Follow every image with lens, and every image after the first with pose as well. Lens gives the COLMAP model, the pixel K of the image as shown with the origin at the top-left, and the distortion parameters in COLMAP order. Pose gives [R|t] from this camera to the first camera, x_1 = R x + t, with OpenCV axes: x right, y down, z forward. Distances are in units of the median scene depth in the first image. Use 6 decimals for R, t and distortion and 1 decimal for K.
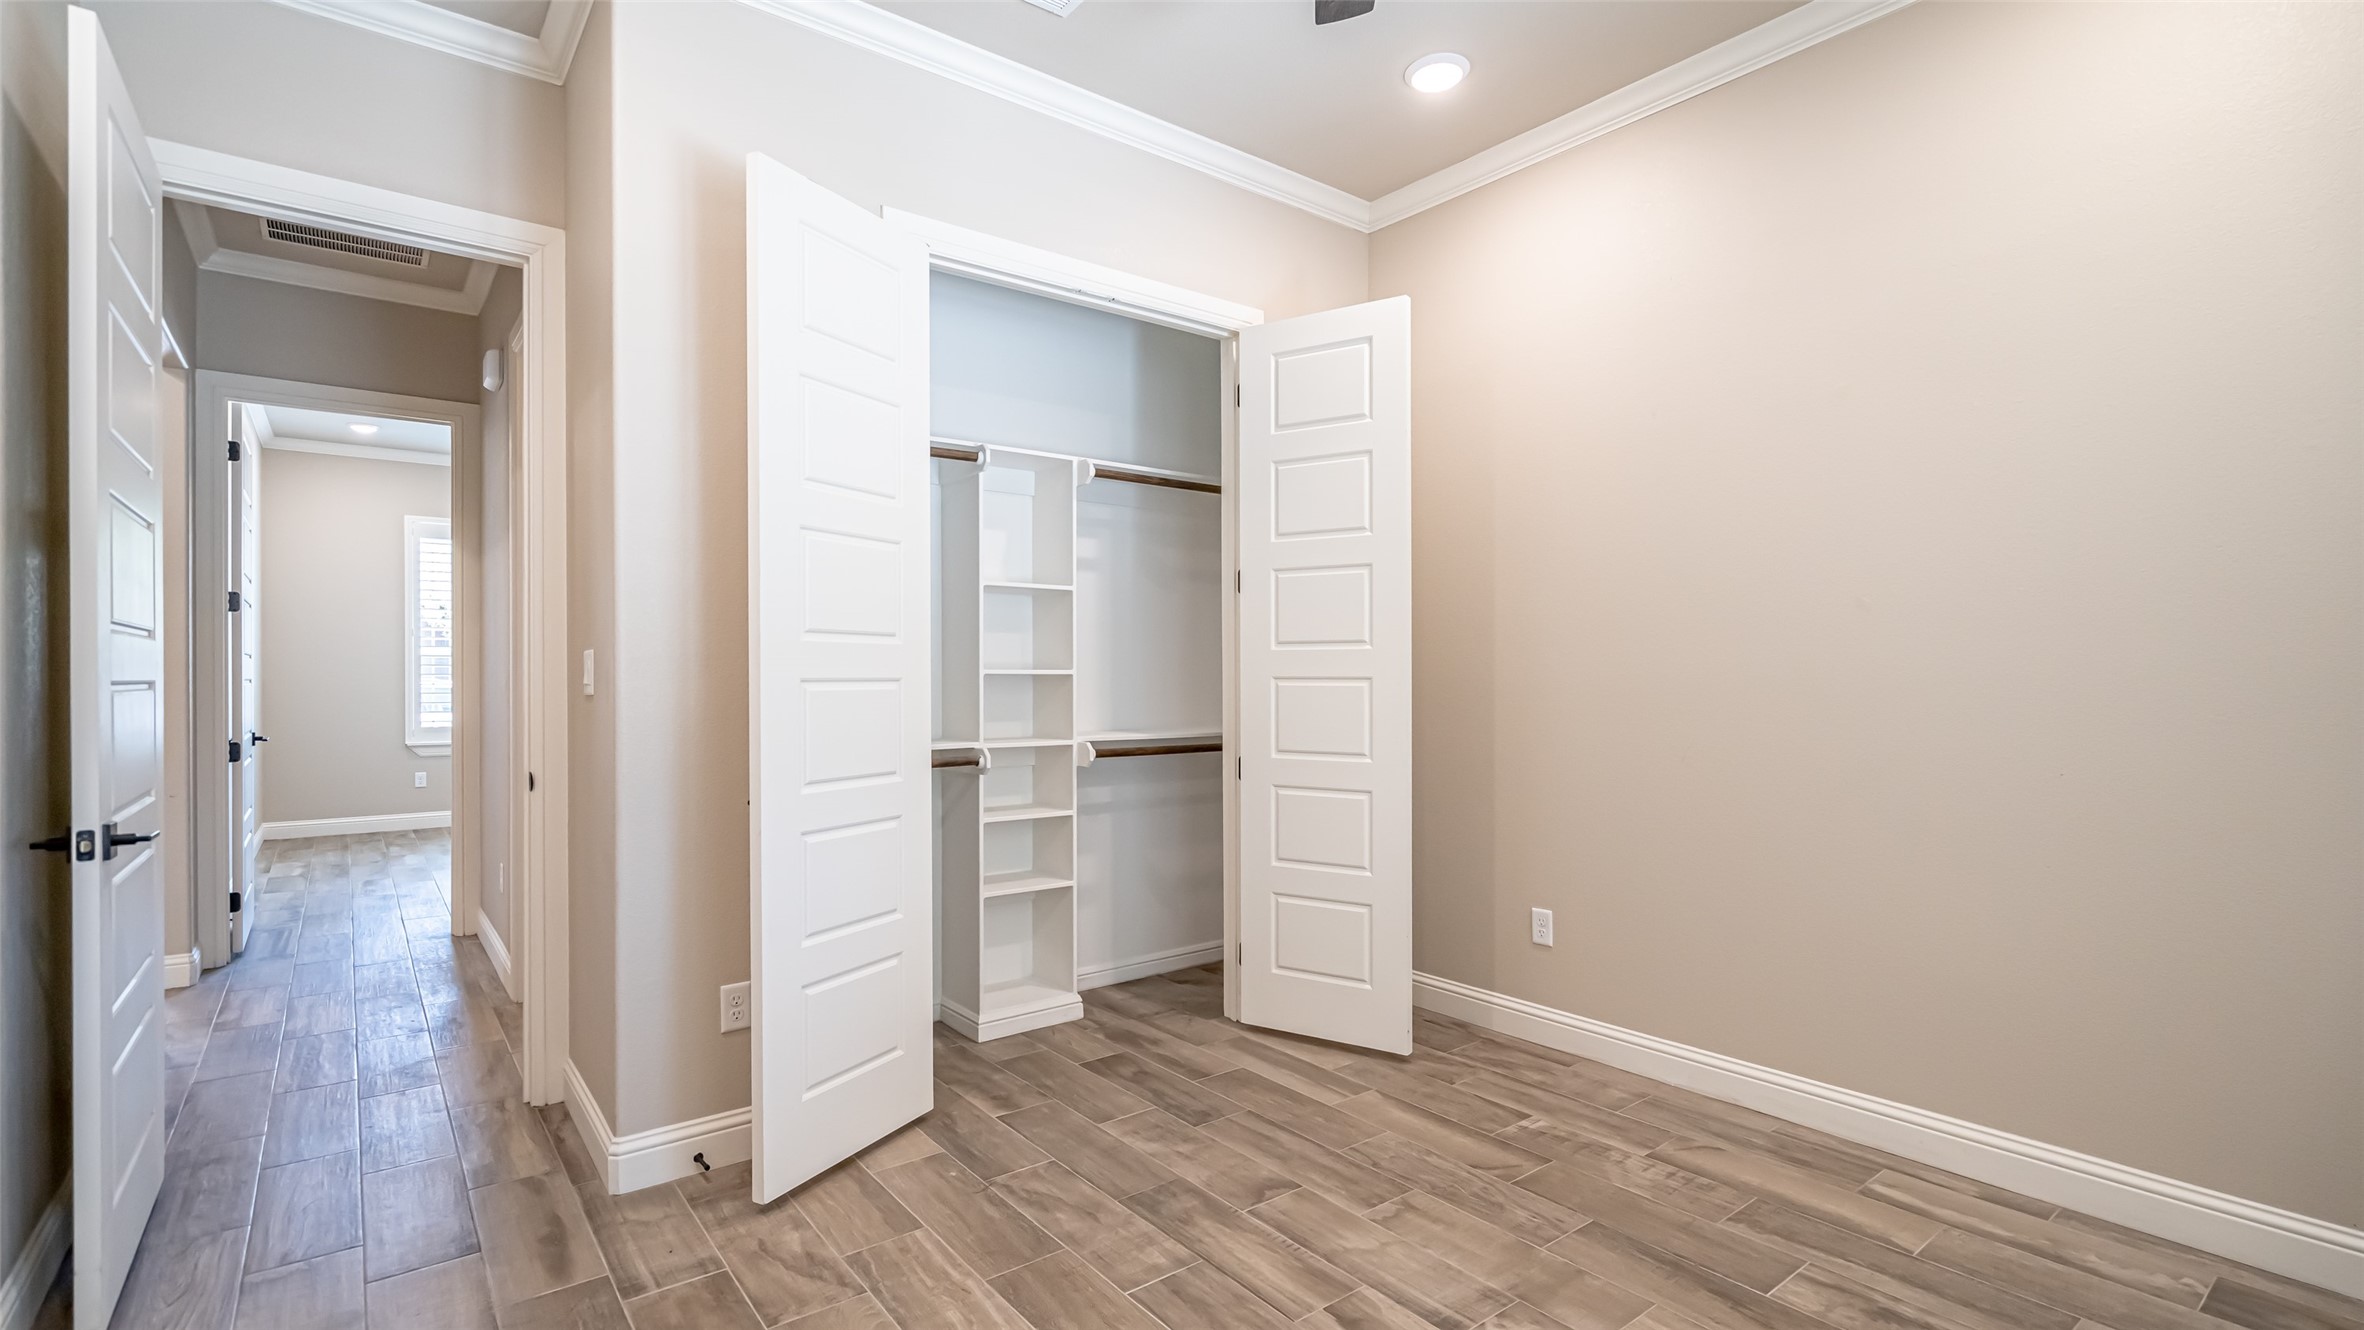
lens RADIAL K [[1080.6, 0, 1177.3], [0, 1080.6, 678.6], [0, 0, 1]] dist [-0.042548, 0.004509]
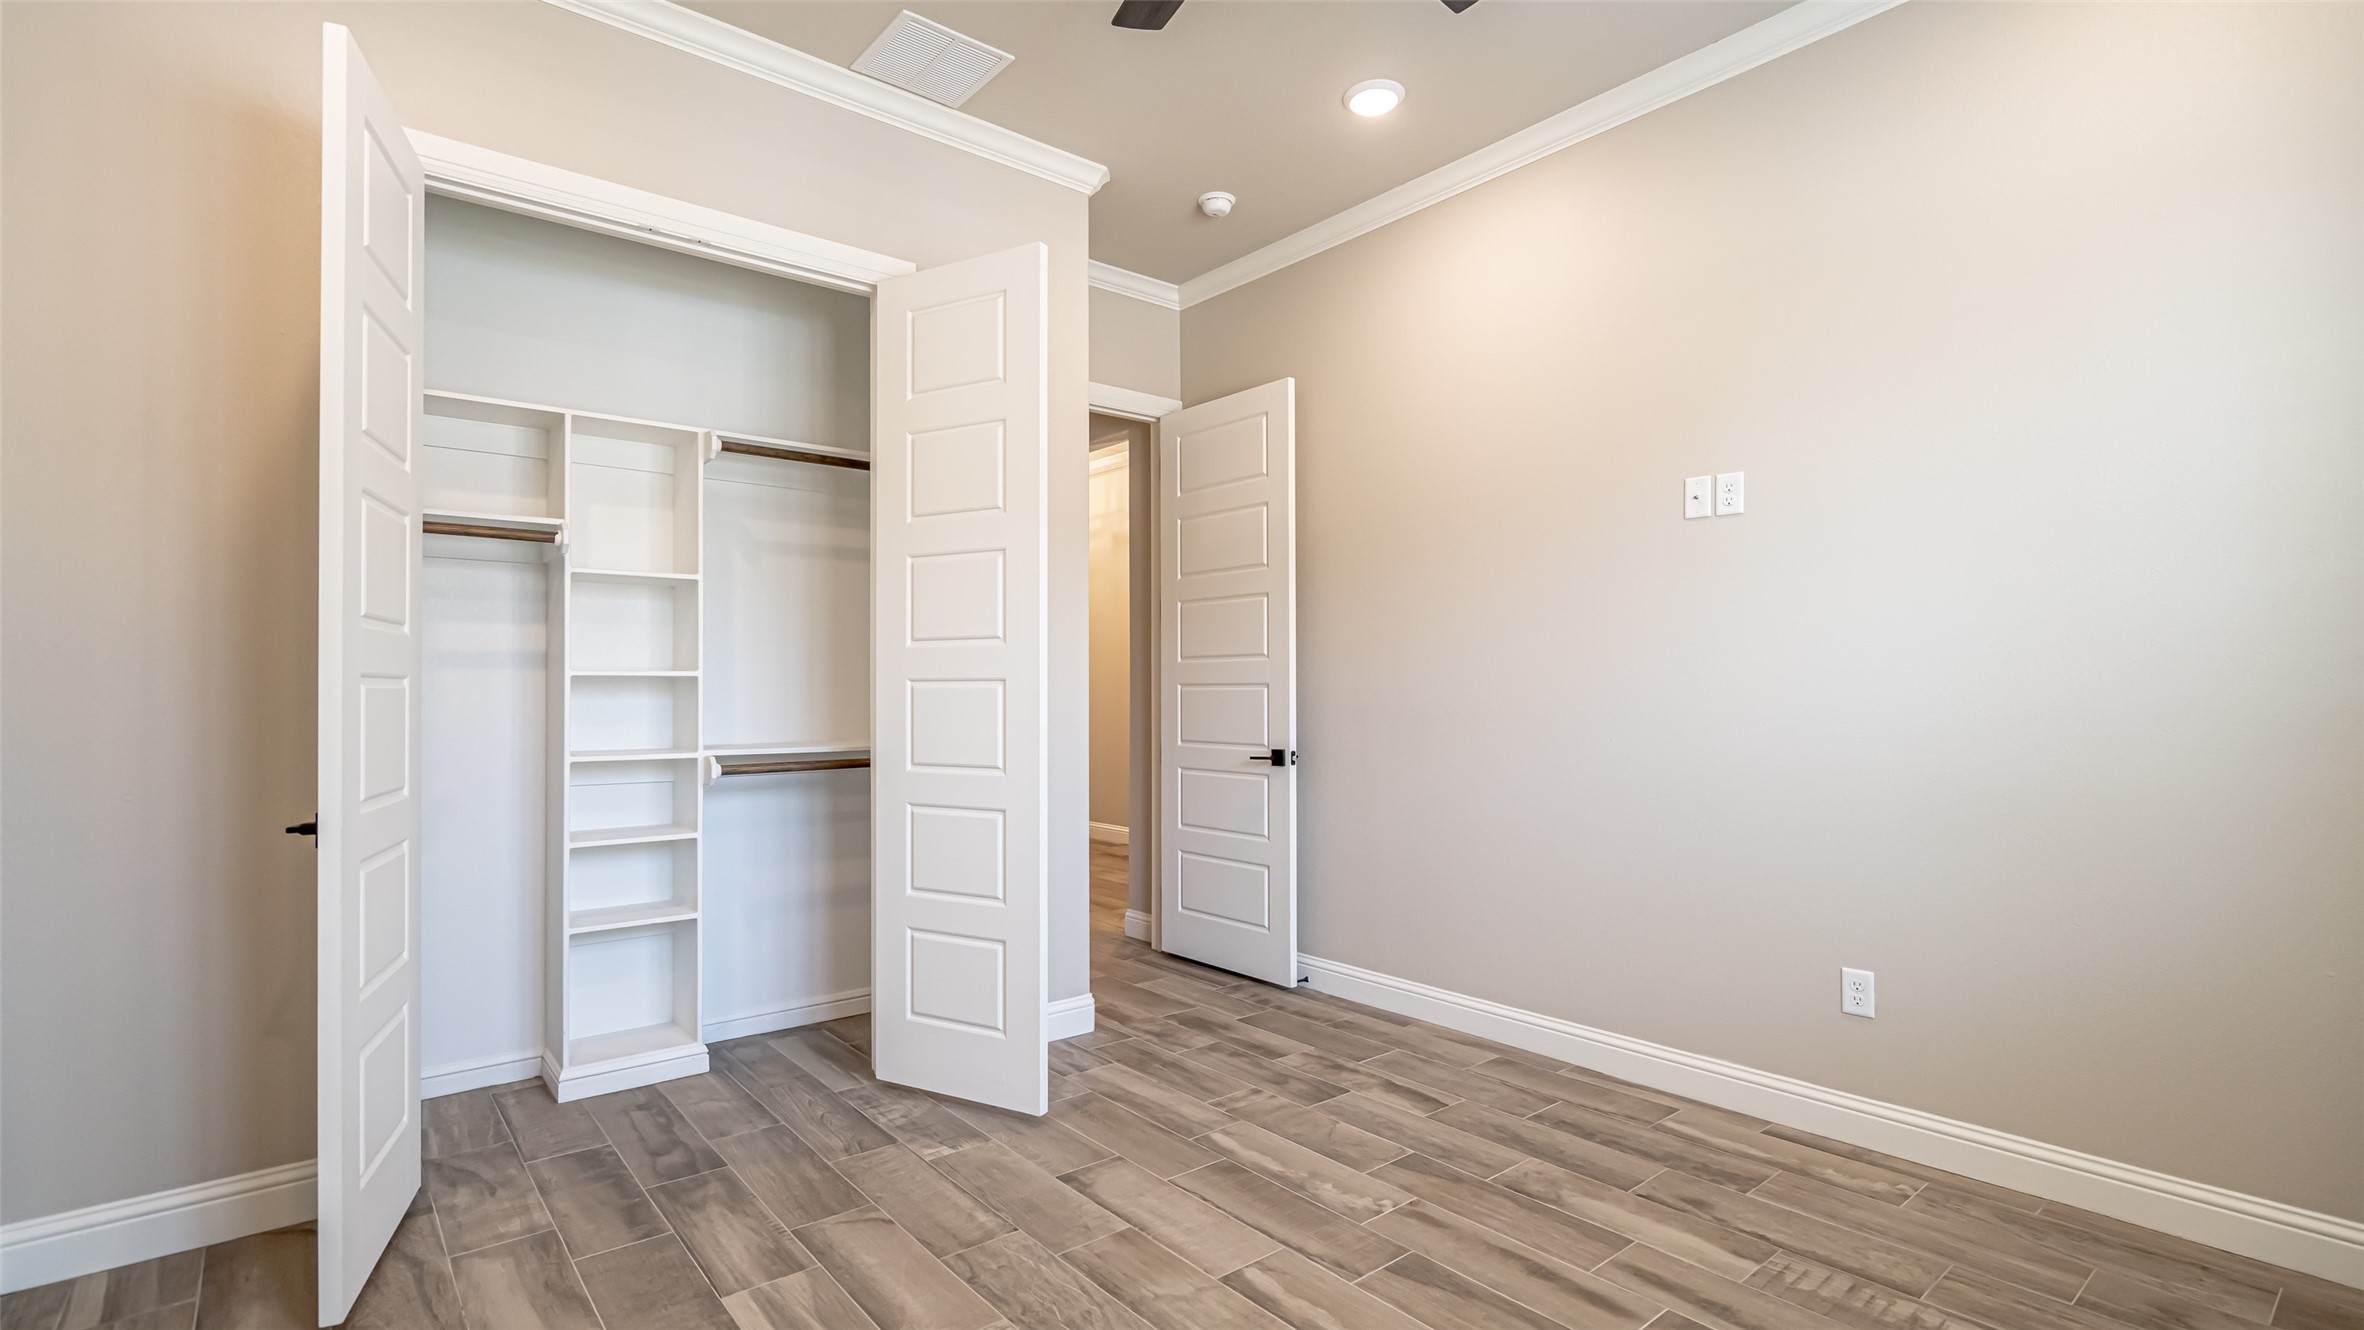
lens RADIAL K [[1080.6, 0, 1188.0], [0, 1080.6, 675.5], [0, 0, 1]] dist [-0.042548, 0.004509]
pose [[0.997856, -0.002140, 0.065419, 0.259615], [0.003140, 0.999880, -0.015201, 0.010370], [-0.065378, 0.015374, 0.997742, 0.119688]]
